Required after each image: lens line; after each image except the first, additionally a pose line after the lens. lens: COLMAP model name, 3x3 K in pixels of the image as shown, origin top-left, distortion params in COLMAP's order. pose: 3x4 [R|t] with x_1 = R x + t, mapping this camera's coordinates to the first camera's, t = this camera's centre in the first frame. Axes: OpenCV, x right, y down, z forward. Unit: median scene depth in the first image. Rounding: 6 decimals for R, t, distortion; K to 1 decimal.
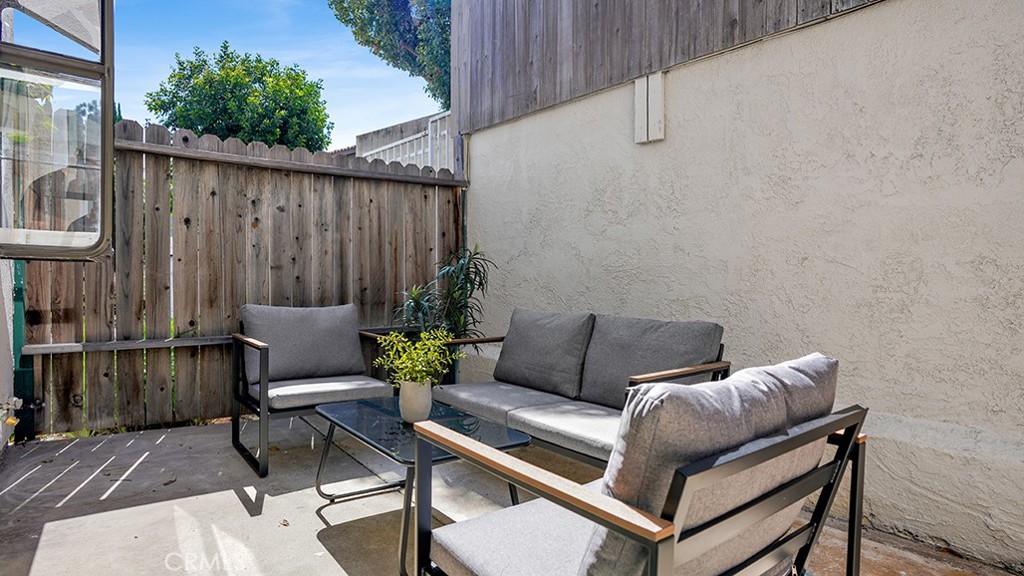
lens RADIAL K [[548.2, 0, 515.9], [0, 548.2, 288.6], [0, 0, 1]] dist [-0.024839, 0.001871]
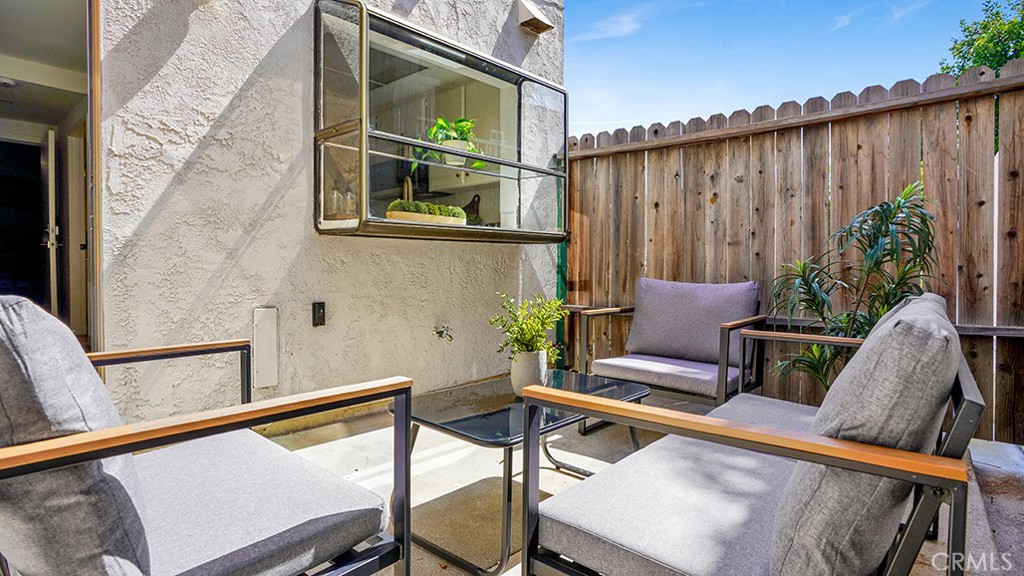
lens RADIAL K [[548.2, 0, 516.4], [0, 548.2, 279.0], [0, 0, 1]] dist [-0.024839, 0.001871]
pose [[0.189869, 0.007490, -0.981781, 0.406316], [-0.025525, 0.999671, 0.002690, 0.028517], [0.981478, 0.024549, 0.189997, 0.472881]]
